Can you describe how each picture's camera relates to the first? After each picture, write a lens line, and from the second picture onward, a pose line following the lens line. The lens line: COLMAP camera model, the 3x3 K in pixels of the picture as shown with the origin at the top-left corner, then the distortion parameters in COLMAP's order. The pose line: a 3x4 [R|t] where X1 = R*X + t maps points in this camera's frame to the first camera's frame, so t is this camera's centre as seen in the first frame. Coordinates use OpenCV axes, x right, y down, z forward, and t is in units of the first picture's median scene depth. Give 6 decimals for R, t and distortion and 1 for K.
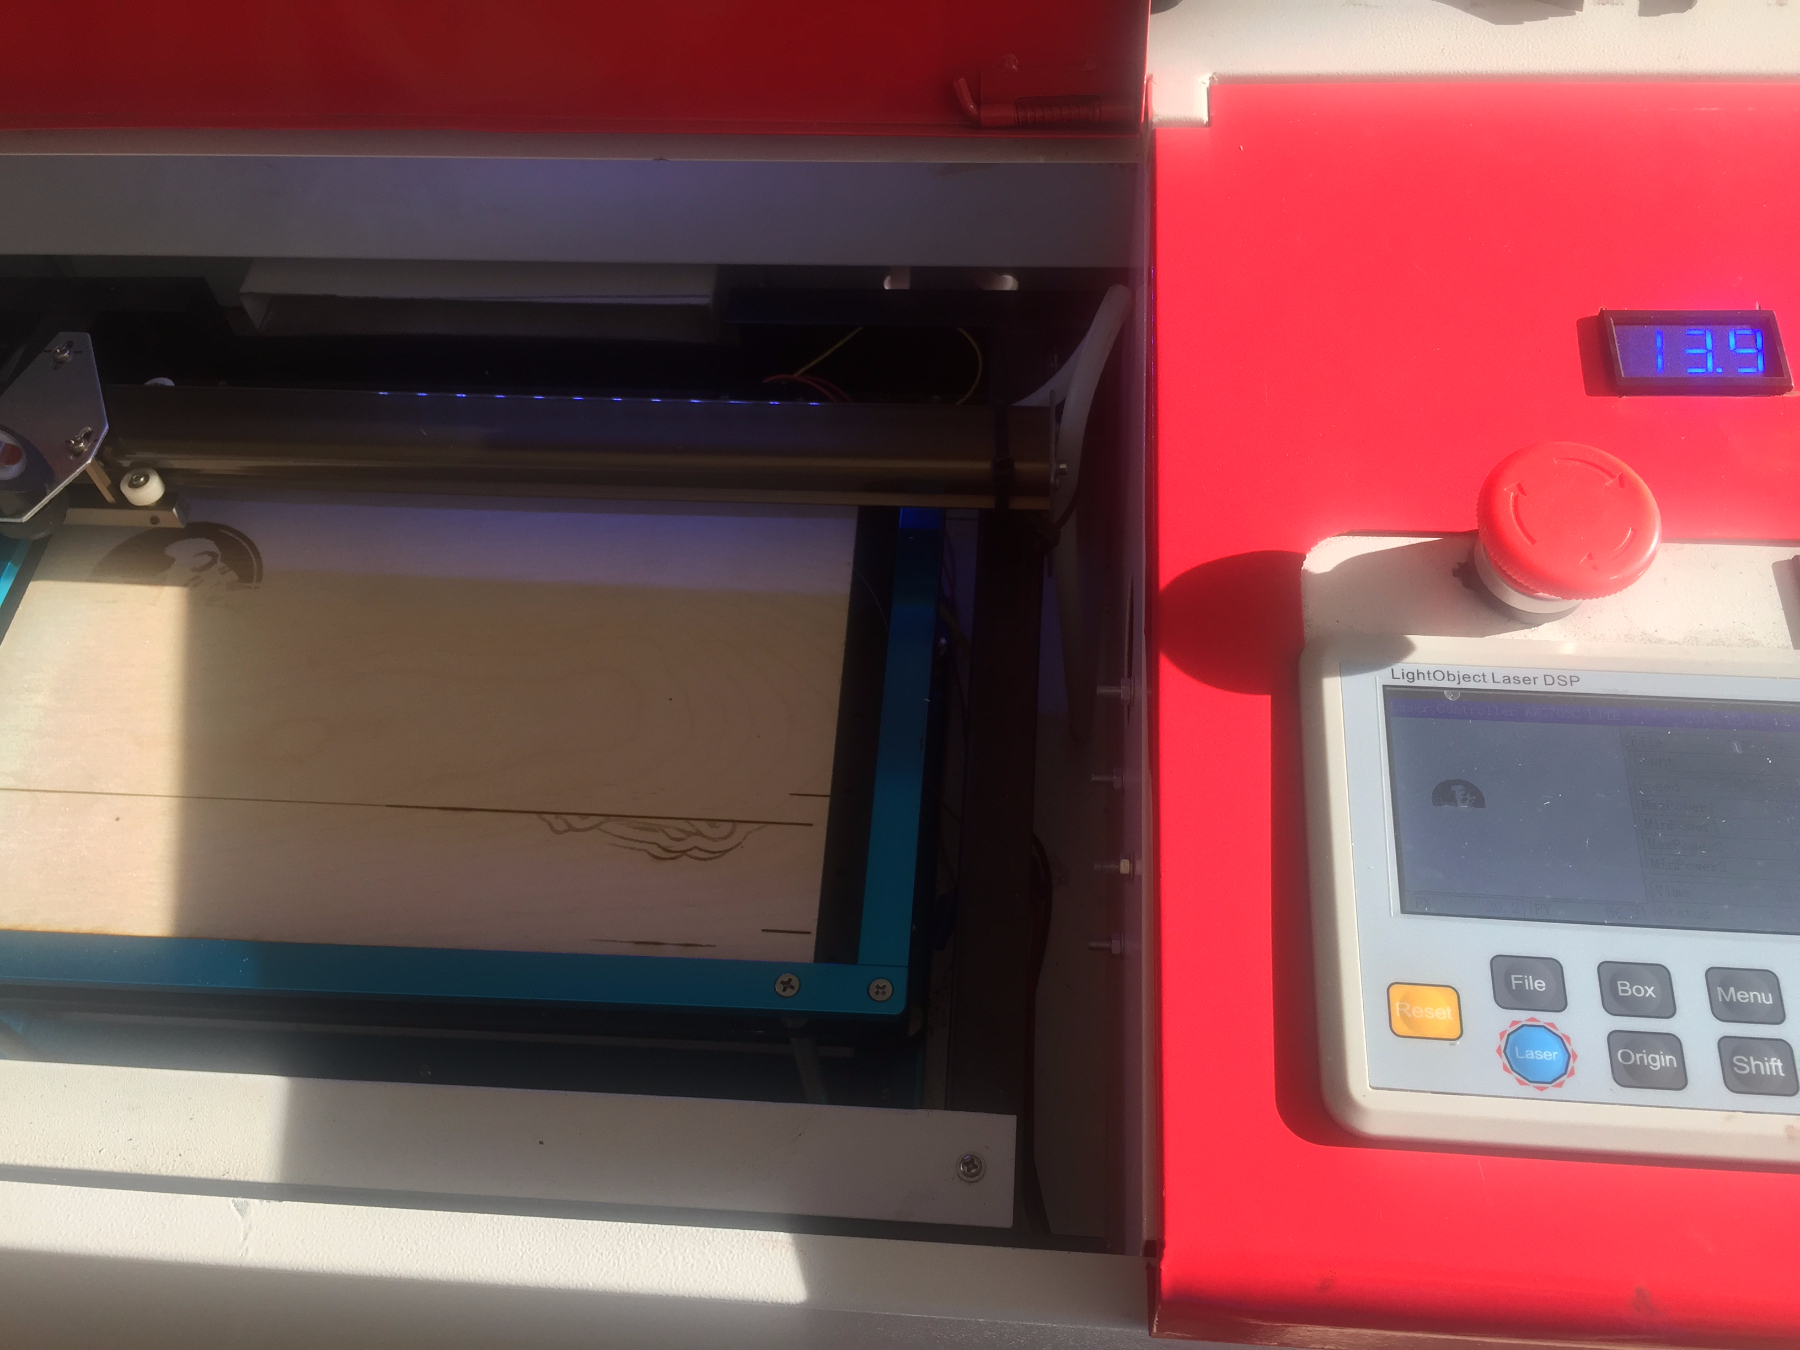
lens RADIAL K [[1524.5, 0, 900.0], [0, 1524.5, 675.0], [0, 0, 1]] dist [0.082453, -0.095139]
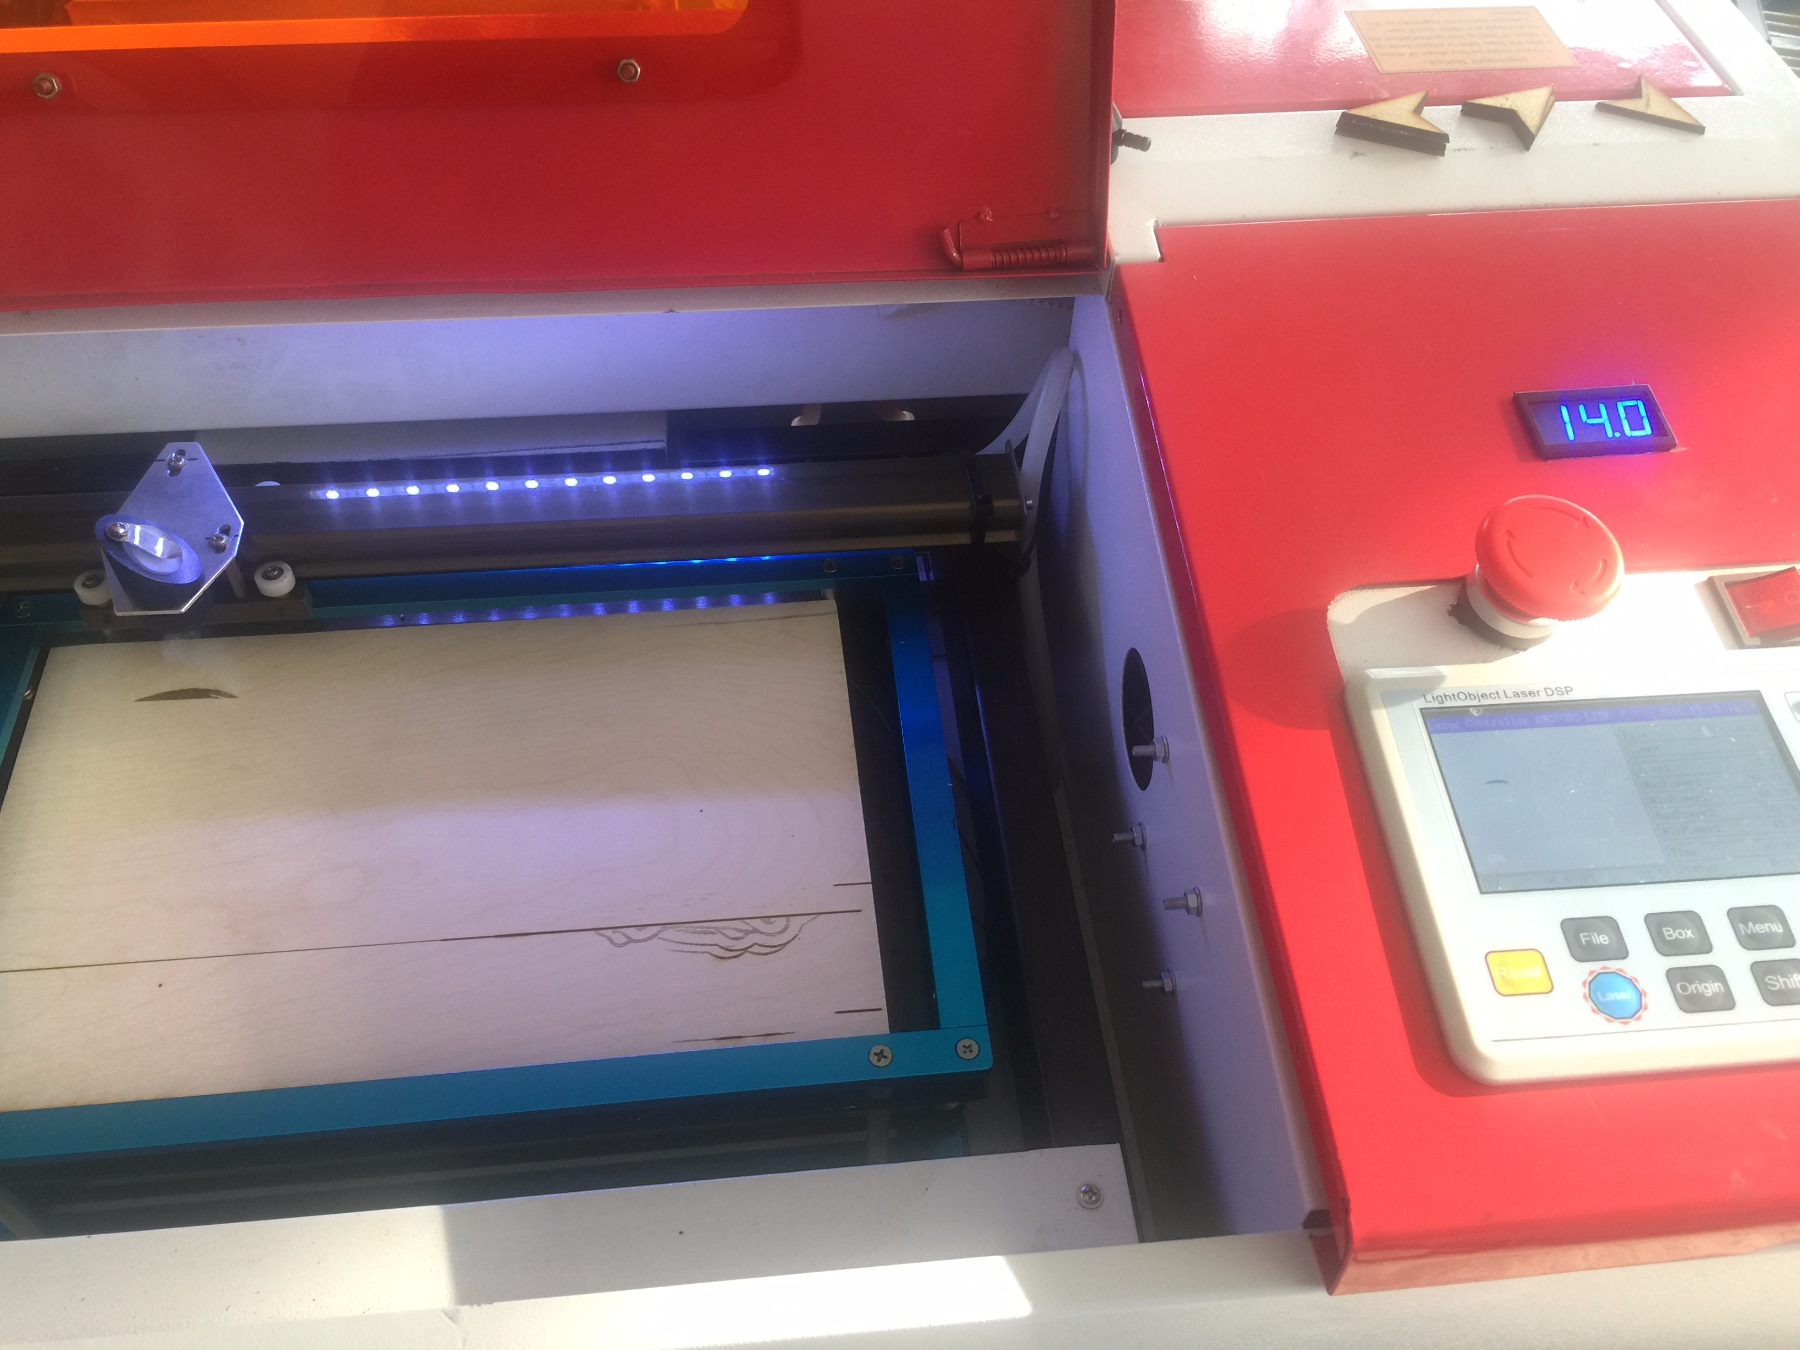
lens RADIAL K [[1524.5, 0, 900.0], [0, 1524.5, 675.0], [0, 0, 1]] dist [0.082453, -0.095139]
pose [[0.982817, -0.085716, 0.163475, -0.264378], [0.101153, 0.990921, -0.088559, 0.044951], [-0.154400, 0.103573, 0.982565, -0.094393]]
